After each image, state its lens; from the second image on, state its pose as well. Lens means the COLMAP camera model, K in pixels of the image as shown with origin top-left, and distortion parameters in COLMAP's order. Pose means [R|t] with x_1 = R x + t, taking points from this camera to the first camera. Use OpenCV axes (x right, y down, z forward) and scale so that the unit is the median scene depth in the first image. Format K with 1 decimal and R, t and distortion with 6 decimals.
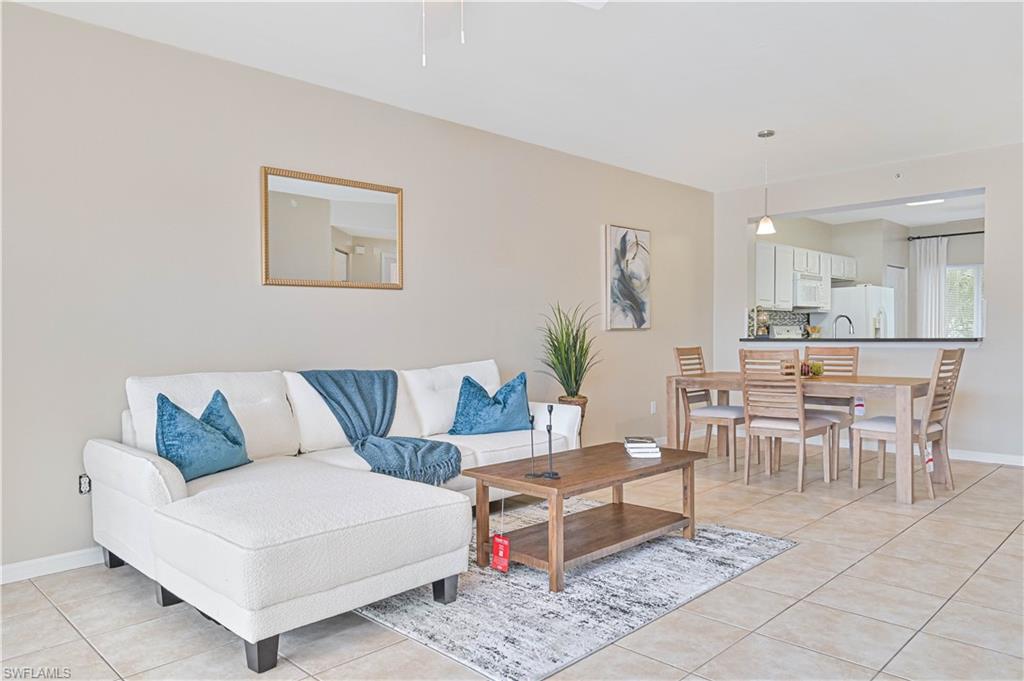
lens RADIAL K [[700.2, 0, 512.0], [0, 700.2, 340.5], [0, 0, 1]] dist [-0.003569, -0.003141]
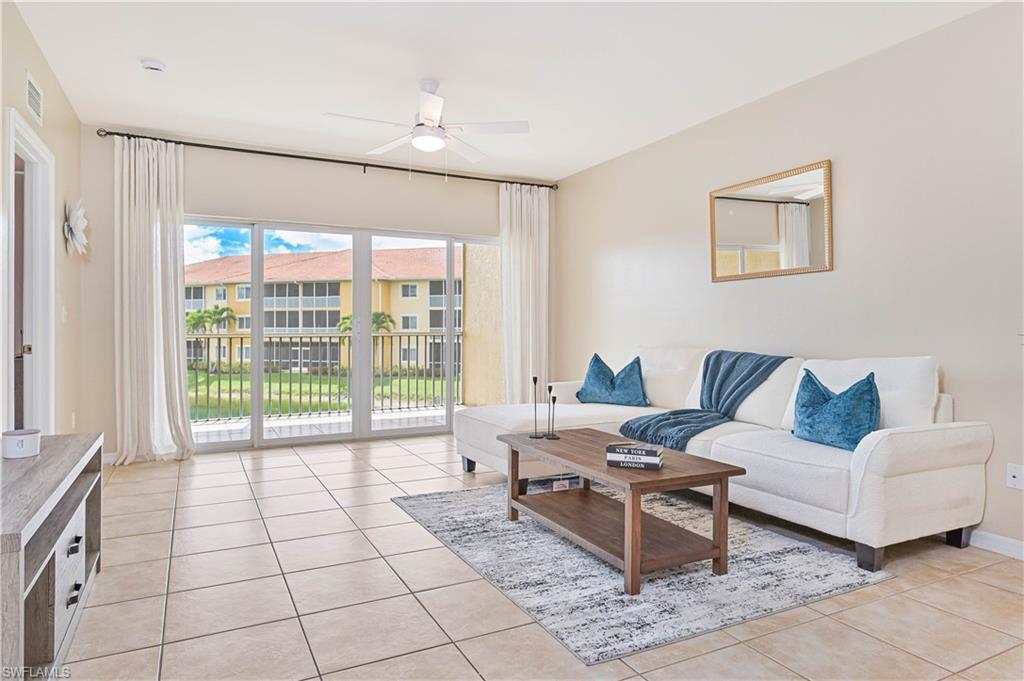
lens RADIAL K [[629.5, 0, 510.6], [0, 629.5, 322.6], [0, 0, 1]] dist [0.000546, -0.000441]
pose [[-0.312098, -0.000123, -0.950050, 0.968180], [-0.008681, 0.999959, 0.002722, -0.005657], [0.950010, 0.009097, -0.312086, 1.128822]]
